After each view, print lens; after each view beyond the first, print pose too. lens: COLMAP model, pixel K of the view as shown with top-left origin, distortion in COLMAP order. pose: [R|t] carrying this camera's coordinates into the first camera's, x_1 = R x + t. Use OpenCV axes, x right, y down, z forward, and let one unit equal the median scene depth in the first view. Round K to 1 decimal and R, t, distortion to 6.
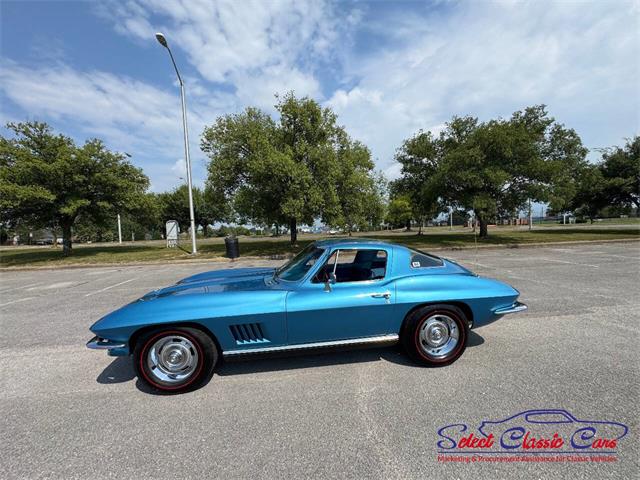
lens RADIAL K [[254.8, 0, 320.0], [0, 254.8, 239.6], [0, 0, 1]] dist [-0.001258, -0.000263]
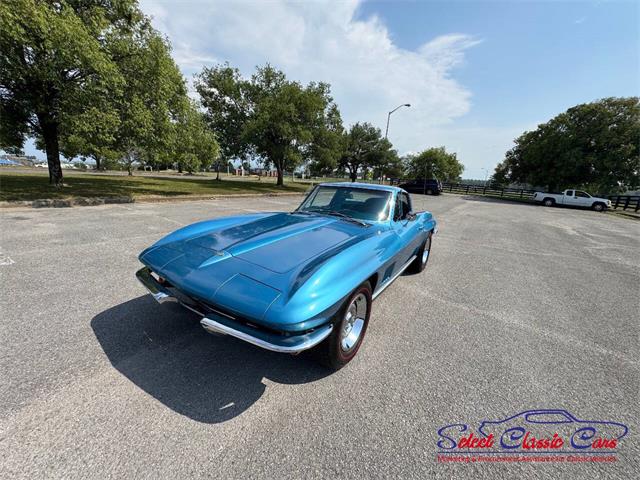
lens RADIAL K [[254.8, 0, 320.3], [0, 254.8, 239.7], [0, 0, 1]] dist [-0.001258, -0.000263]
pose [[0.634564, -0.111661, 0.764762, -0.213490], [-0.049387, 0.981628, 0.184304, 0.010603], [-0.771291, -0.154722, 0.617391, 0.105509]]
